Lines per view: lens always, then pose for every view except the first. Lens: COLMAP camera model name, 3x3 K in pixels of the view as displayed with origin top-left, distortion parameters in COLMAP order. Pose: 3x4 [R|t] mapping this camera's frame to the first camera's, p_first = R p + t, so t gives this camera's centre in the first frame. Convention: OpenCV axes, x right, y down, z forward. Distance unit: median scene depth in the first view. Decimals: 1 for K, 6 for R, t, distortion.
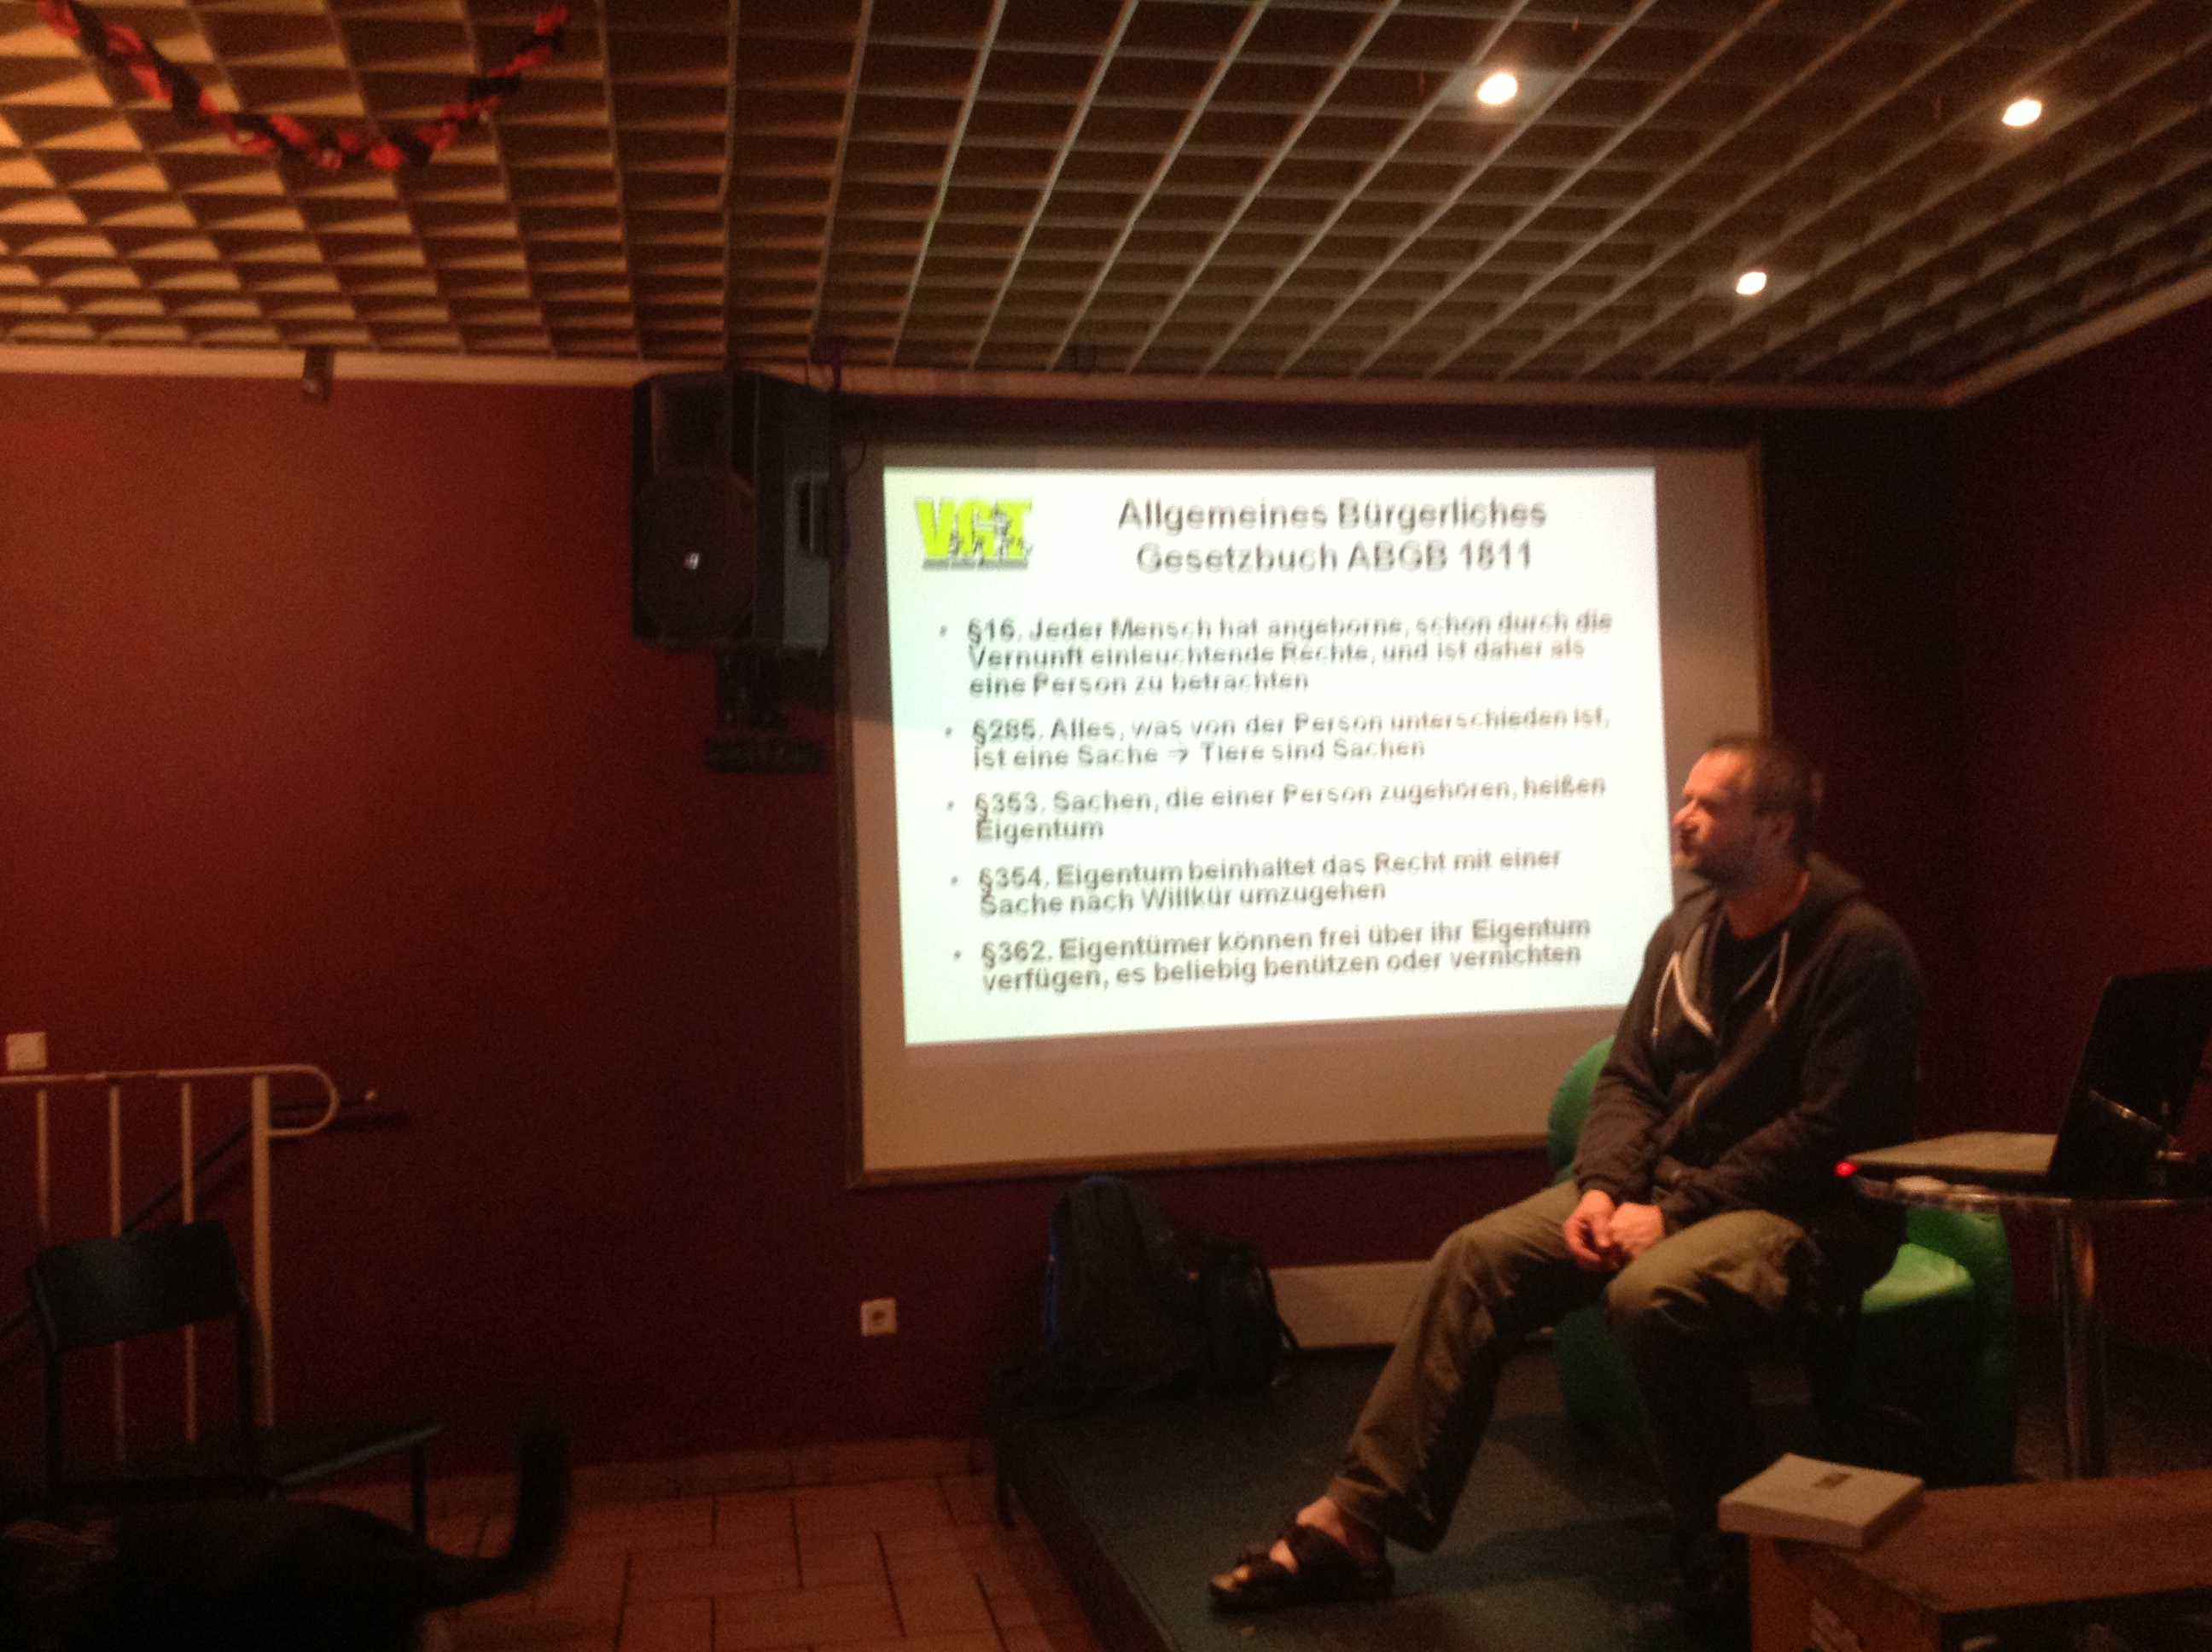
lens RADIAL K [[2236.5, 0, 1109.3], [0, 2236.5, 806.9], [0, 0, 1]] dist [0.122998, -0.396148]
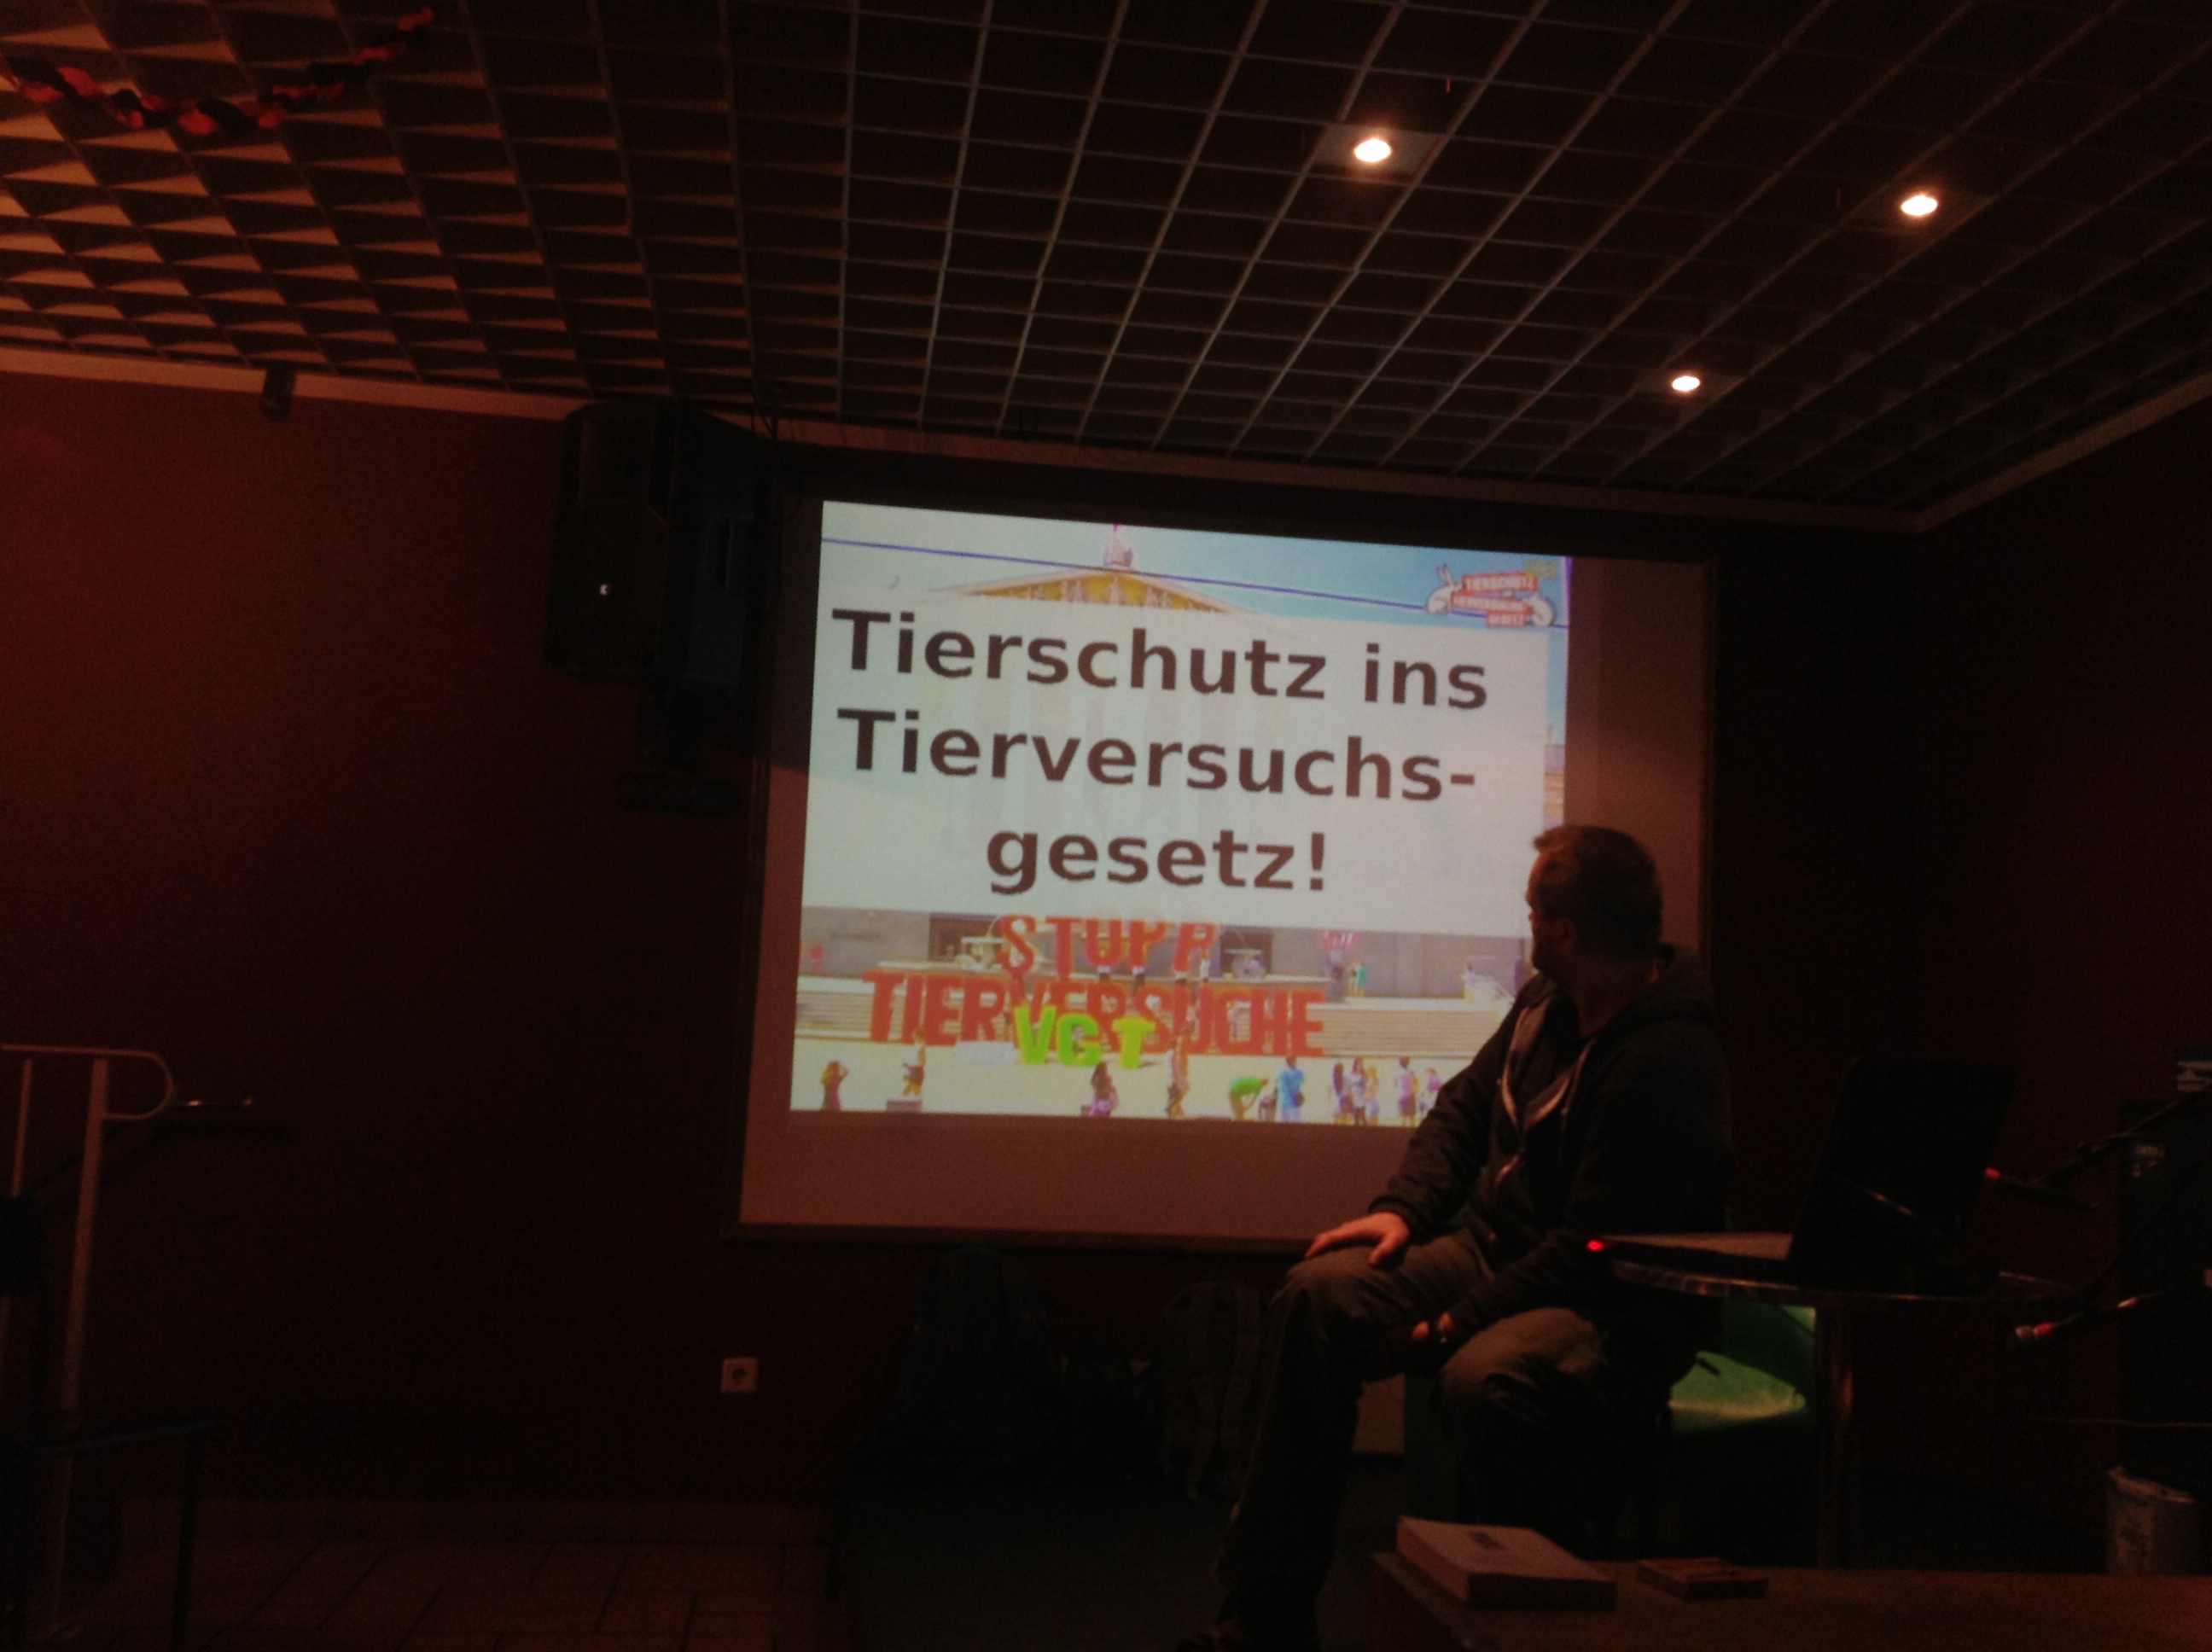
lens RADIAL K [[2236.5, 0, 1109.3], [0, 2236.5, 806.9], [0, 0, 1]] dist [0.122998, -0.396148]
pose [[0.995663, 0.071082, -0.060018, 0.104150], [-0.074619, 0.995471, -0.058910, 0.028747], [0.055559, 0.063133, 0.996457, 0.016153]]
